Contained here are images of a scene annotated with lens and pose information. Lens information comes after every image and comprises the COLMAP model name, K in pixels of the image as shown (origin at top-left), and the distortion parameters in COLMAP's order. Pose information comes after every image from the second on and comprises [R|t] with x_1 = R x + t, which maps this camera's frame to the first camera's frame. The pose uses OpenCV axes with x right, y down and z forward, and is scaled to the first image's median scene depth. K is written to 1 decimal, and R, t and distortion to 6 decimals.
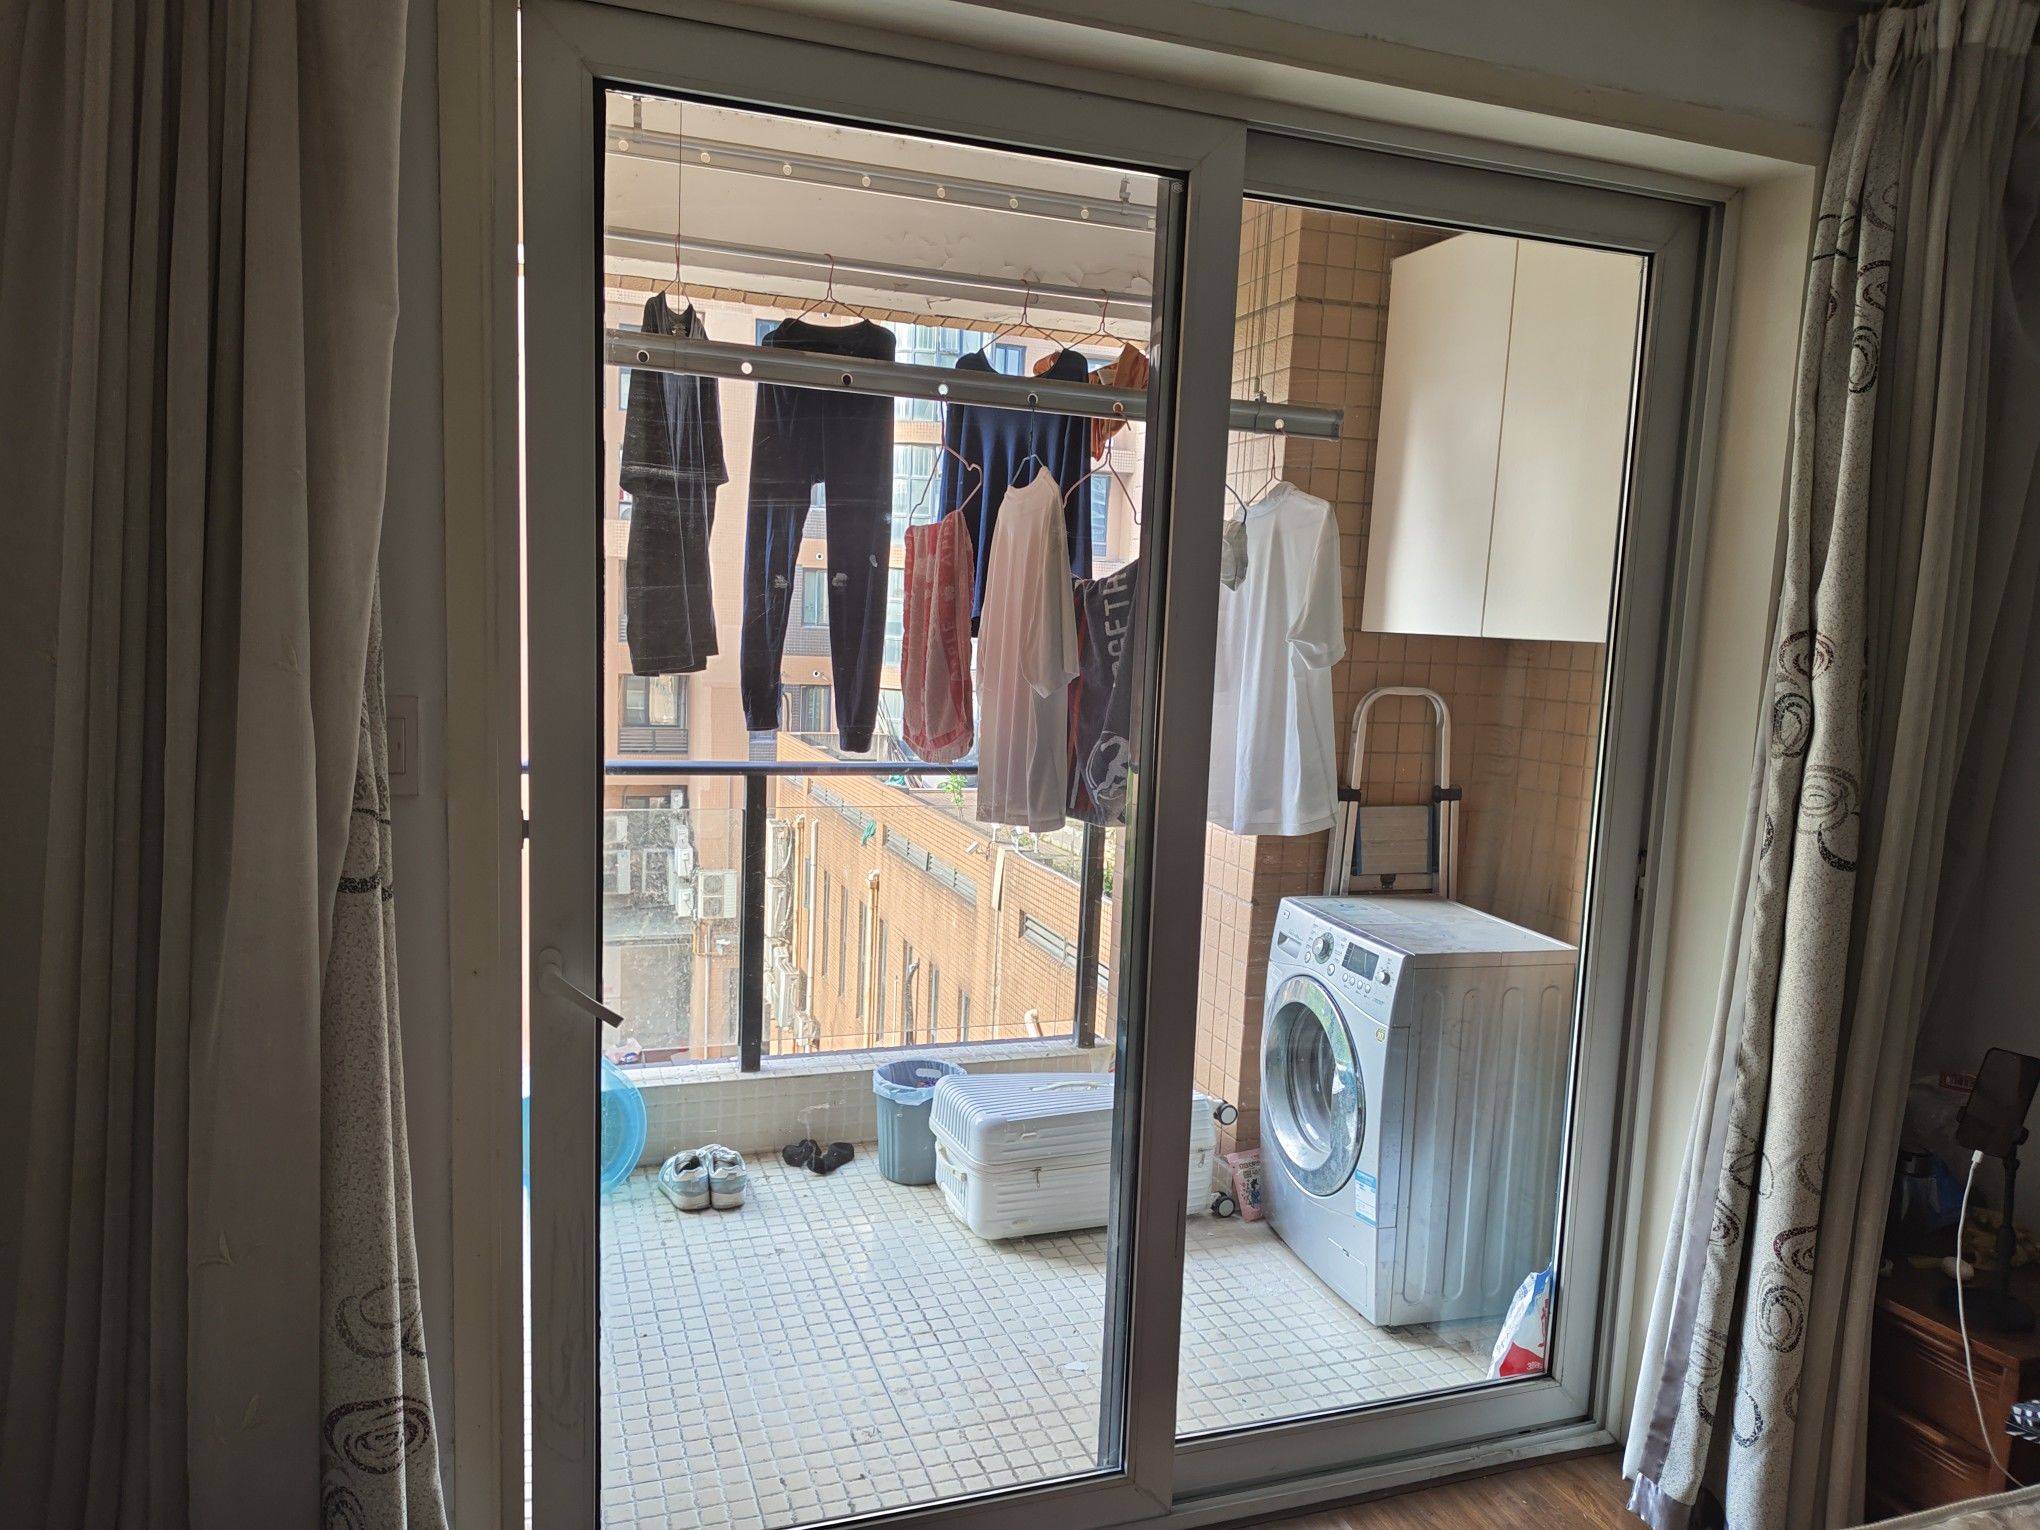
lens RADIAL K [[1410.6, 0, 1020.1], [0, 1410.6, 727.0], [0, 0, 1]] dist [0.041060, -0.055065]
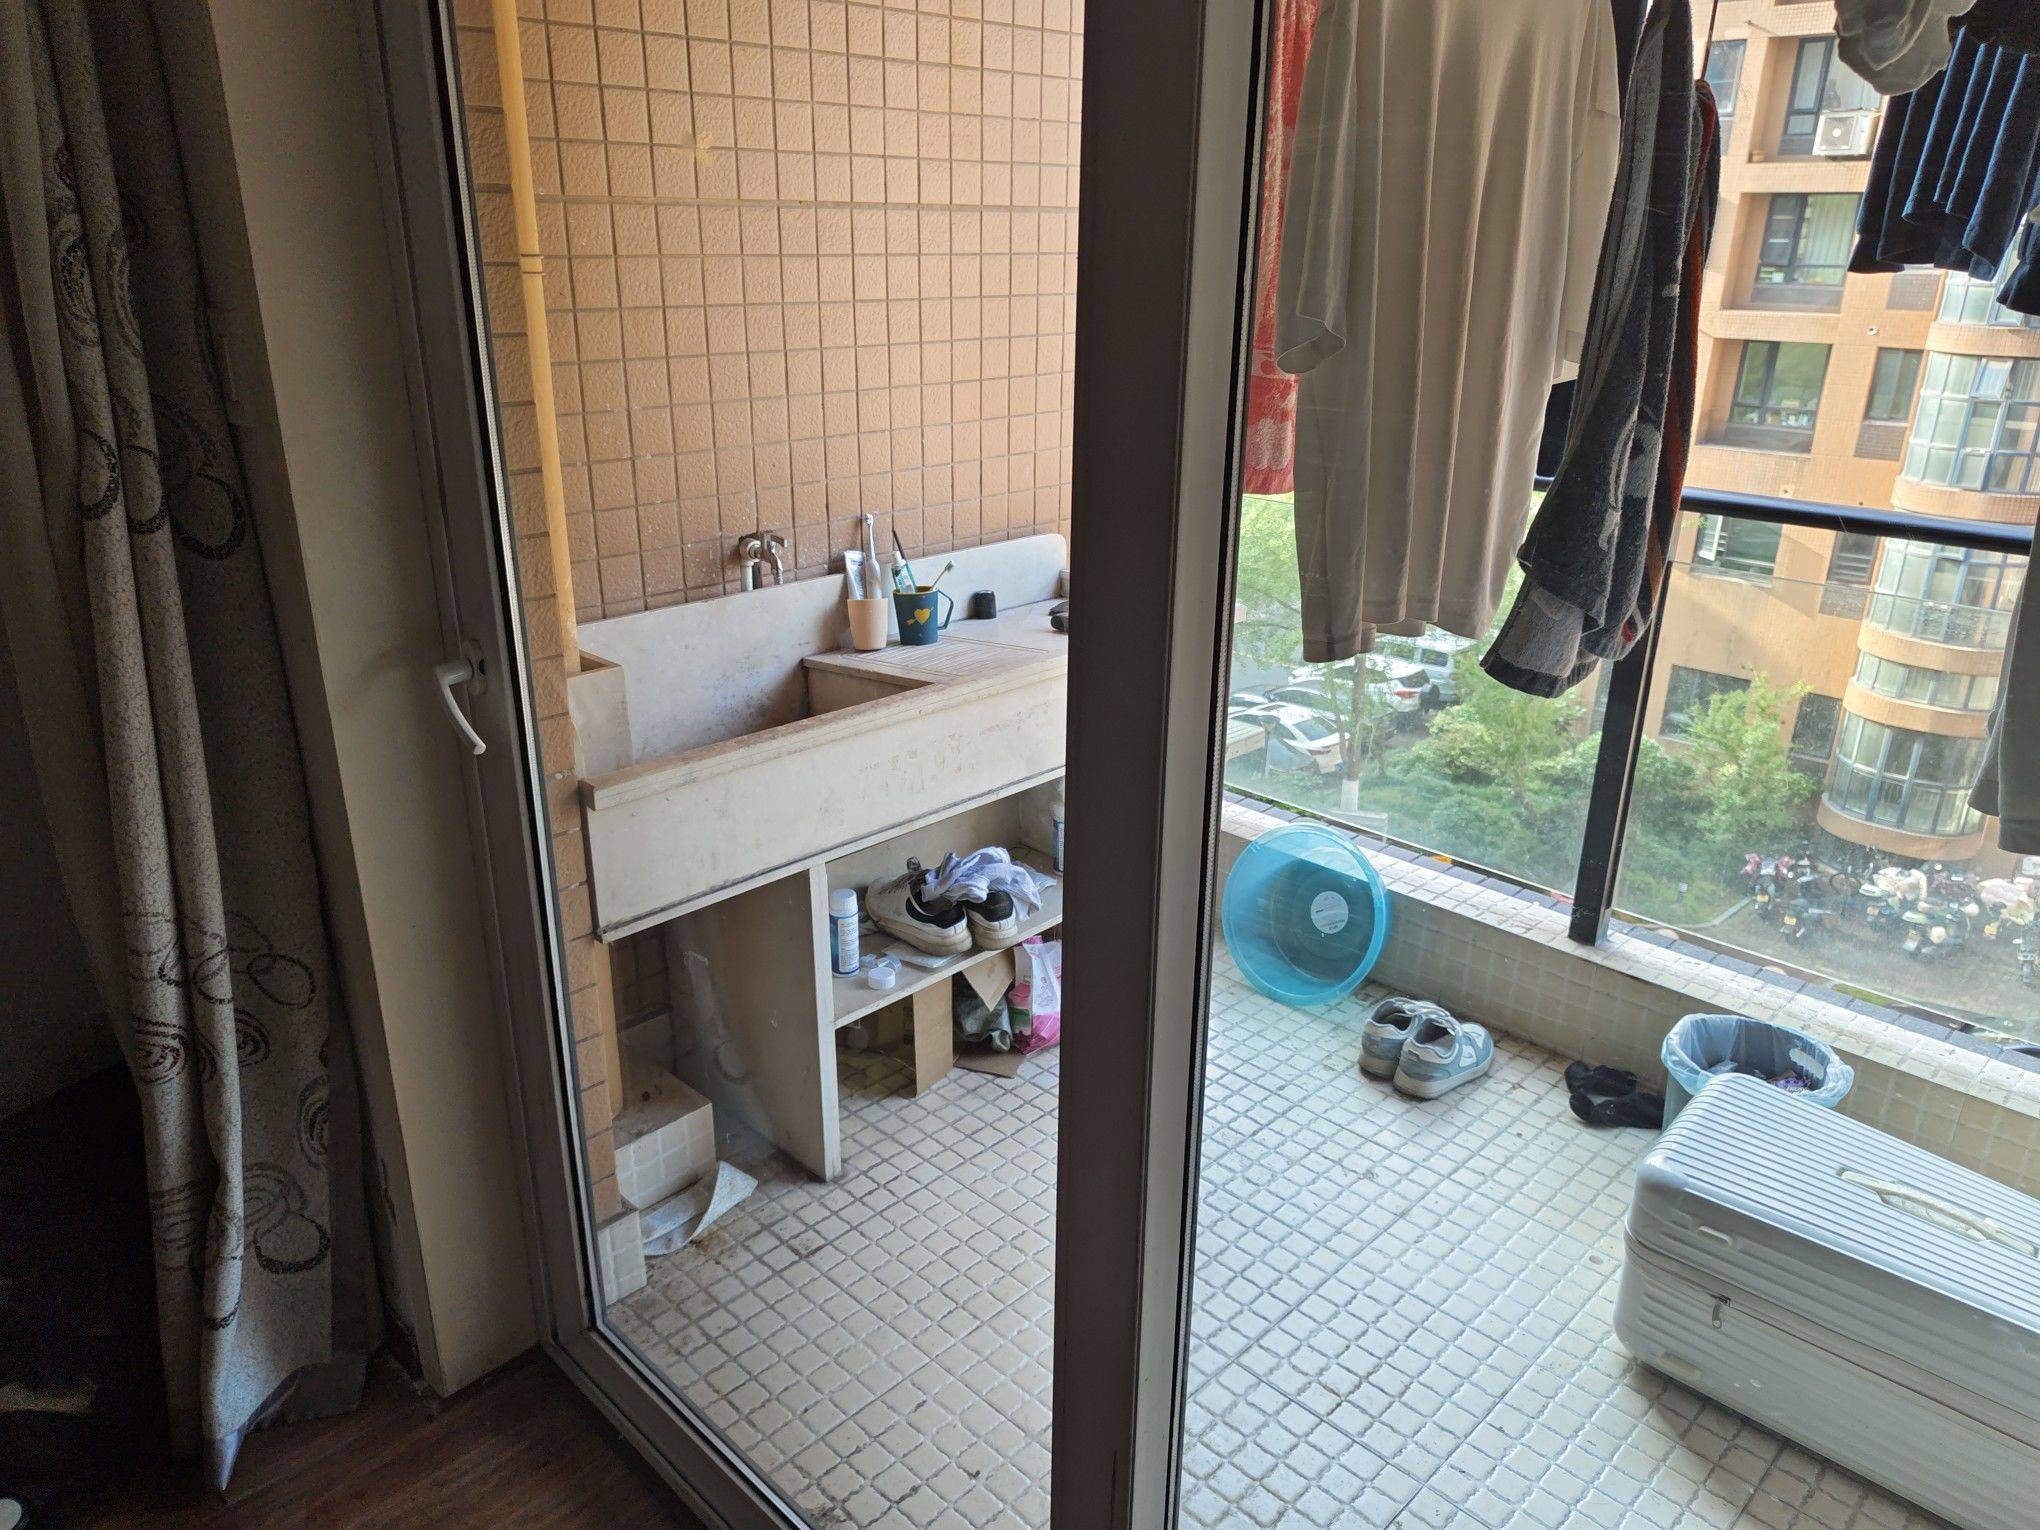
lens RADIAL K [[1410.6, 0, 1020.1], [0, 1410.6, 727.0], [0, 0, 1]] dist [0.041060, -0.055065]
pose [[0.436940, 0.259333, -0.861295, 0.354833], [-0.073849, 0.964647, 0.252988, -0.024598], [0.896454, -0.046935, 0.440645, 0.594267]]
